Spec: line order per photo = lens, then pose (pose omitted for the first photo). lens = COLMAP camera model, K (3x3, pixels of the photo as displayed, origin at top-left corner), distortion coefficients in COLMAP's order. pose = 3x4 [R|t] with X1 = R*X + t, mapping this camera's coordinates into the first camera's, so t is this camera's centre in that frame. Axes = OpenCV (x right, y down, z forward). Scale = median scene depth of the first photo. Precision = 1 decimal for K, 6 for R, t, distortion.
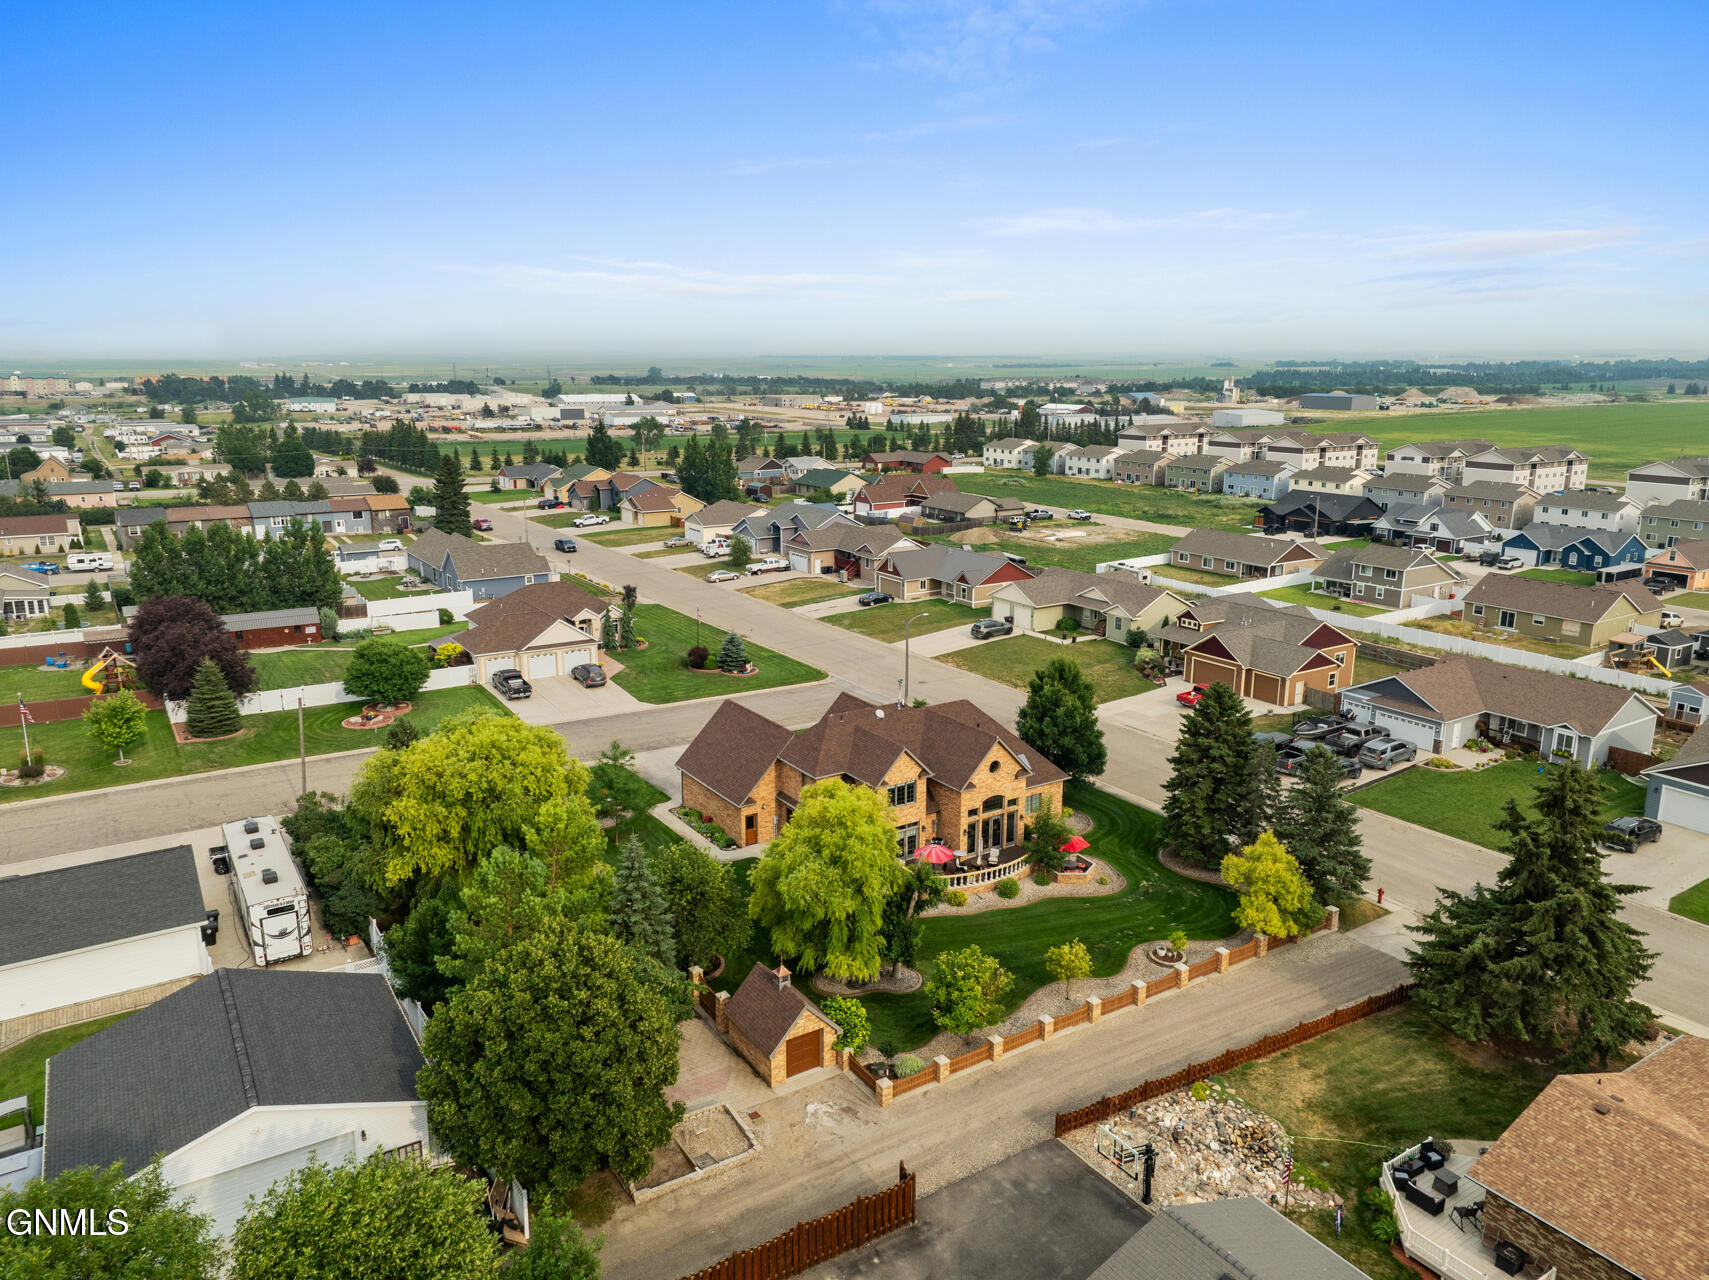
lens RADIAL K [[1214.1, 0, 854.5], [0, 1214.1, 640.0], [0, 0, 1]] dist [0.009578, 0.003400]
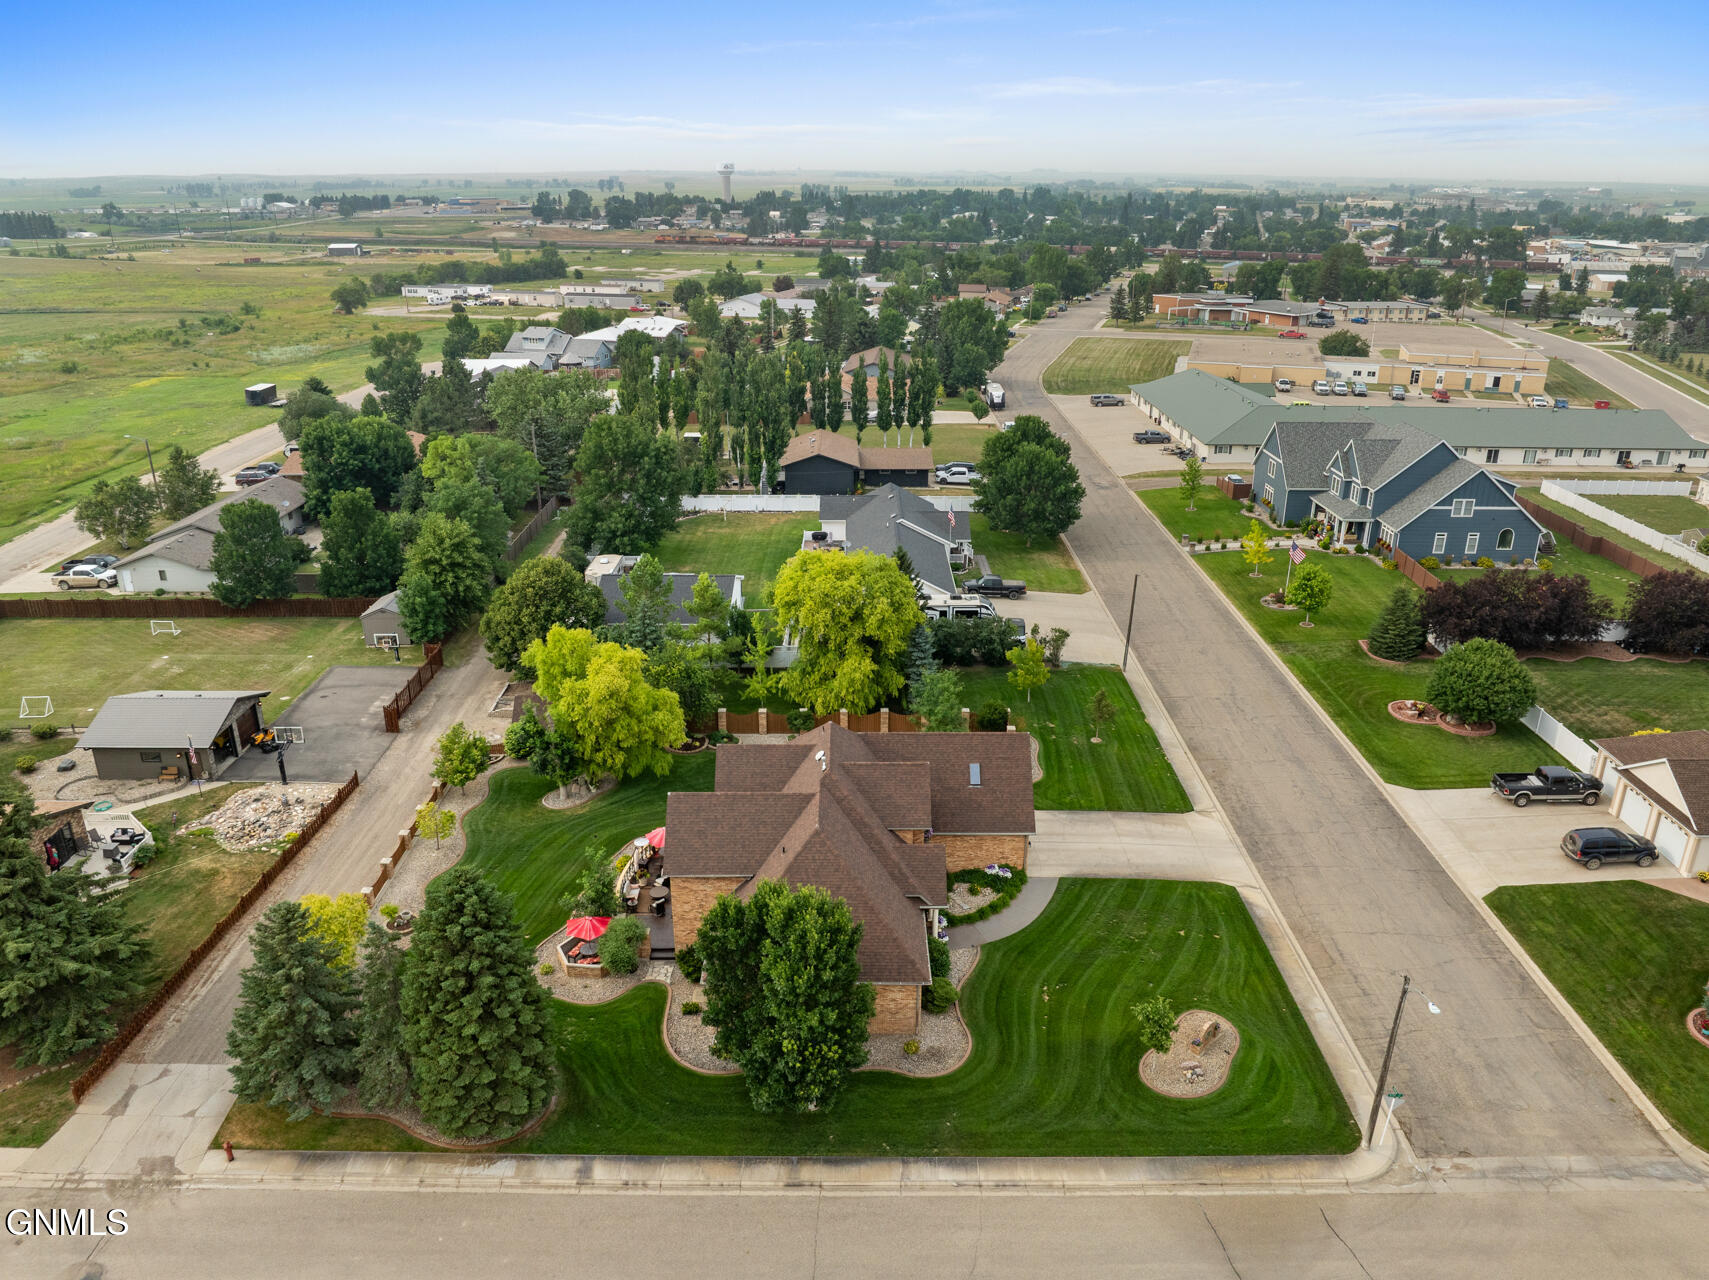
lens RADIAL K [[1204.0, 0, 854.5], [0, 1204.0, 640.0], [0, 0, 1]] dist [-0.042742, 0.007133]
pose [[-0.551399, 0.295394, -0.780194, 0.633216], [-0.196757, 0.862781, 0.465720, -0.400574], [0.810707, 0.410306, -0.417616, 1.371166]]
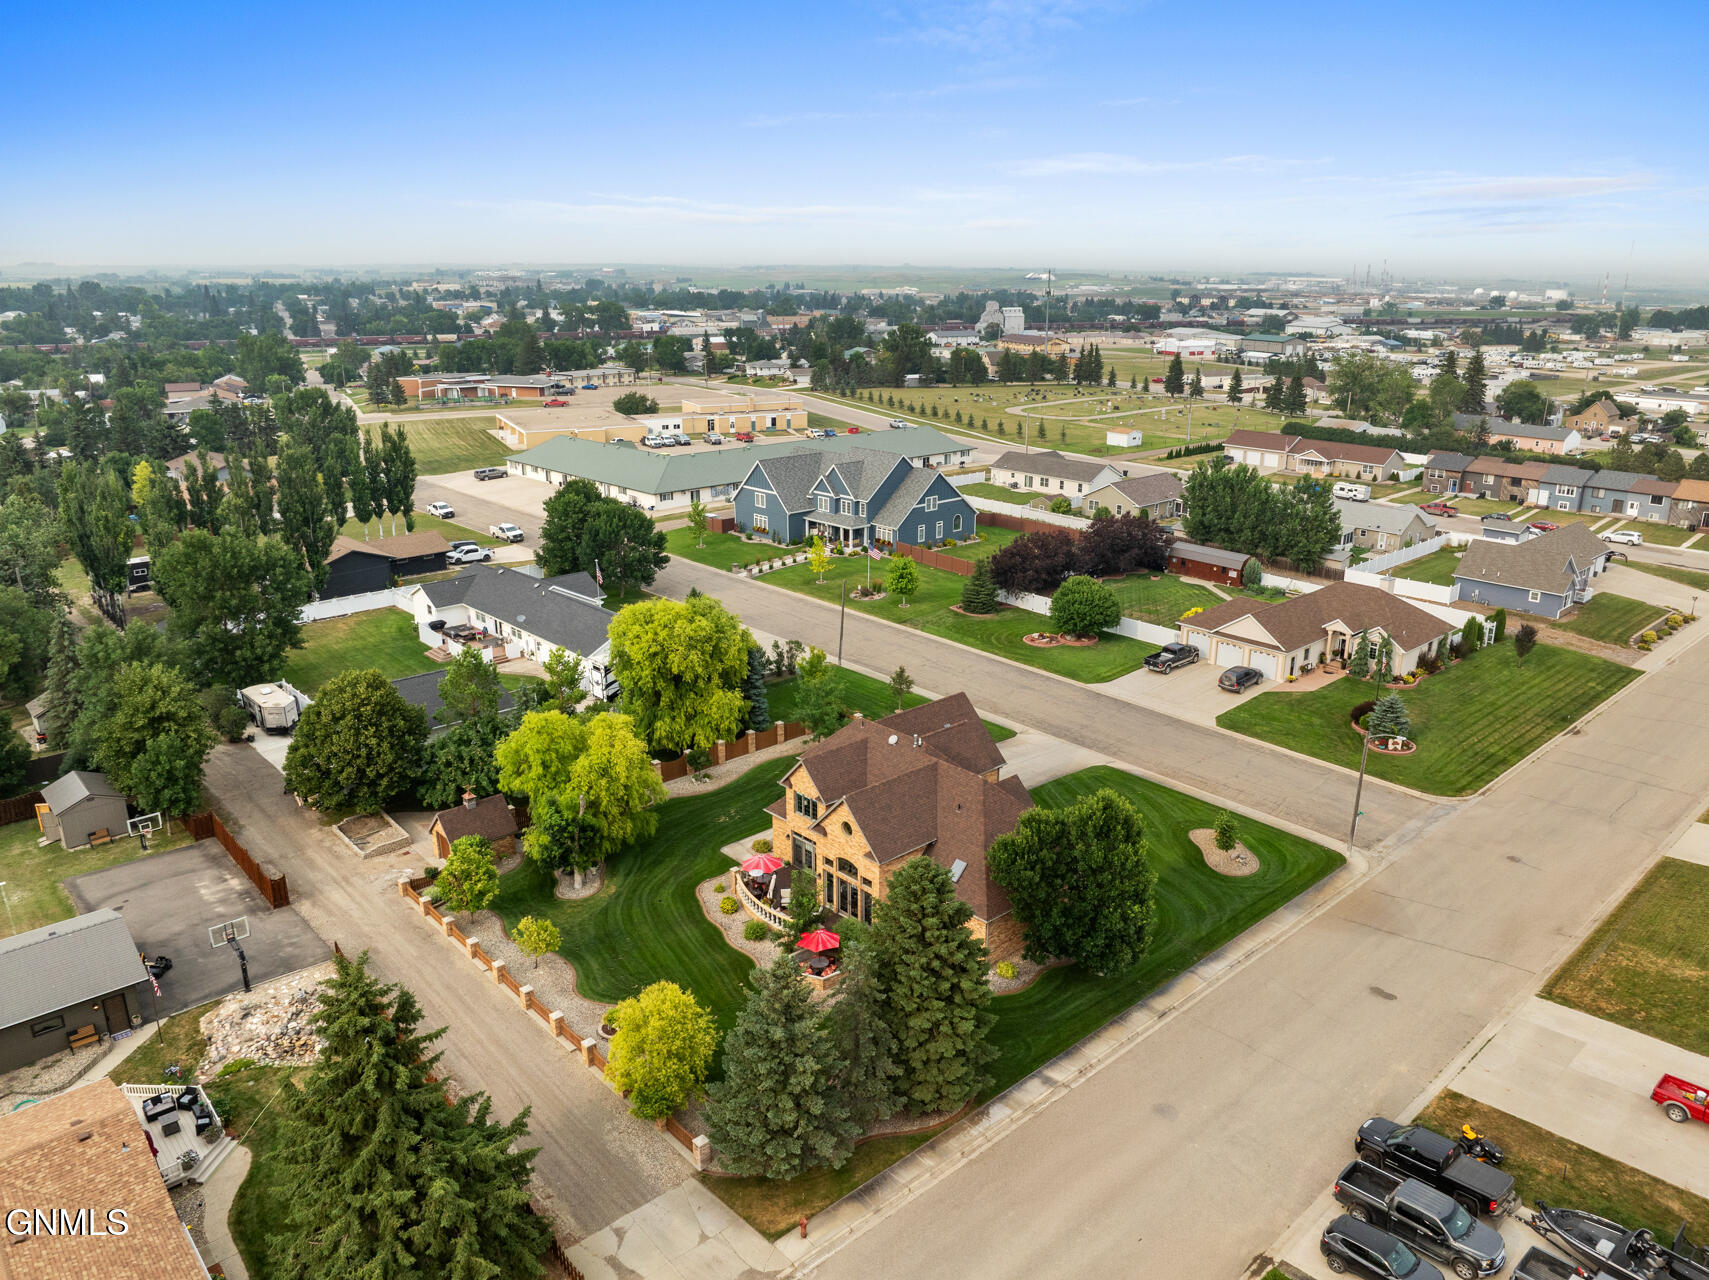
lens RADIAL K [[1219.7, 0, 856.7], [0, 1219.7, 599.6], [0, 0, 1]] dist [-0.040845, -0.002633]
pose [[0.154070, 0.256709, -0.954129, 0.919860], [-0.227406, 0.948949, 0.218594, -0.250623], [0.961535, 0.183296, 0.204582, 0.784142]]
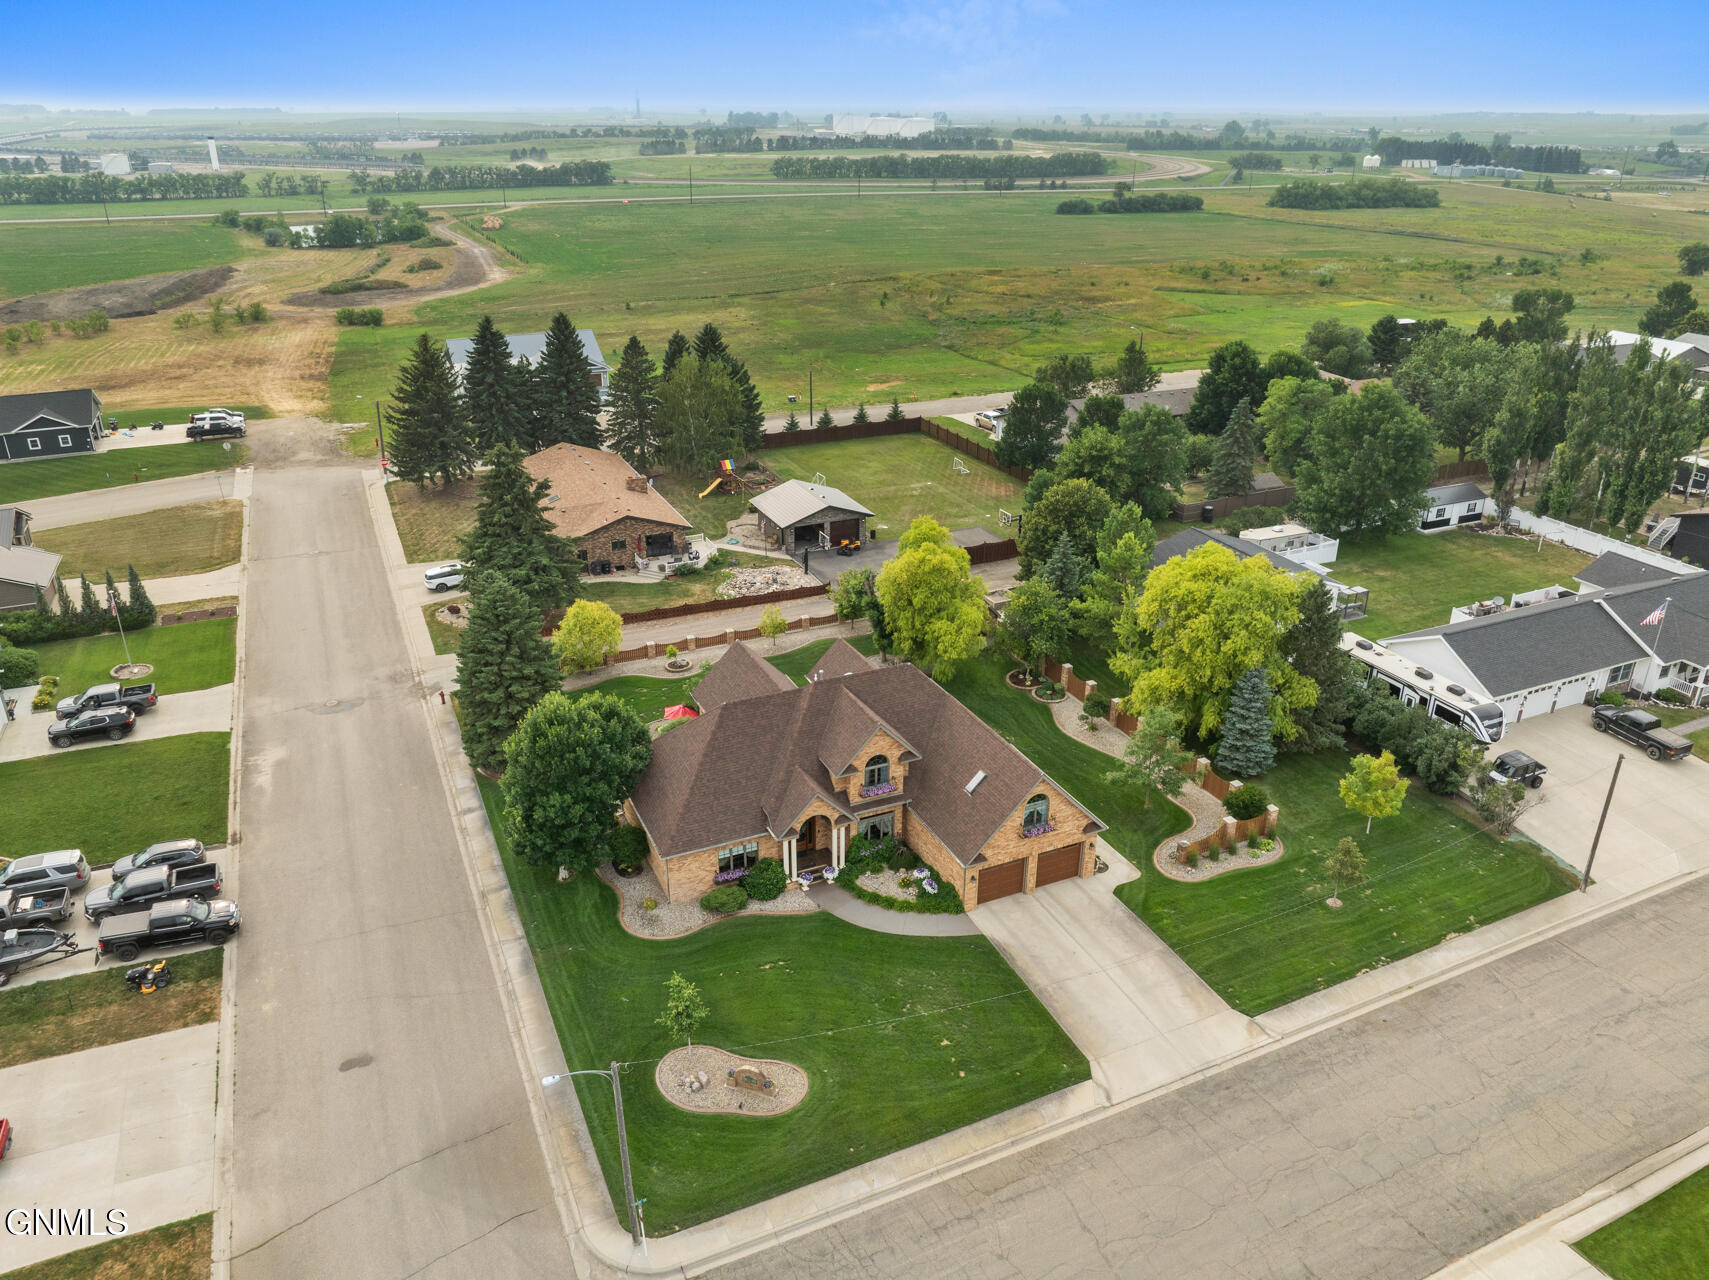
lens RADIAL K [[1204.0, 0, 854.5], [0, 1204.0, 640.0], [0, 0, 1]] dist [-0.042742, 0.007133]
pose [[-0.986920, -0.073370, 0.143550, -0.110998], [0.028714, 0.796195, 0.604358, -0.479921], [-0.158635, 0.600575, -0.783674, 1.697443]]
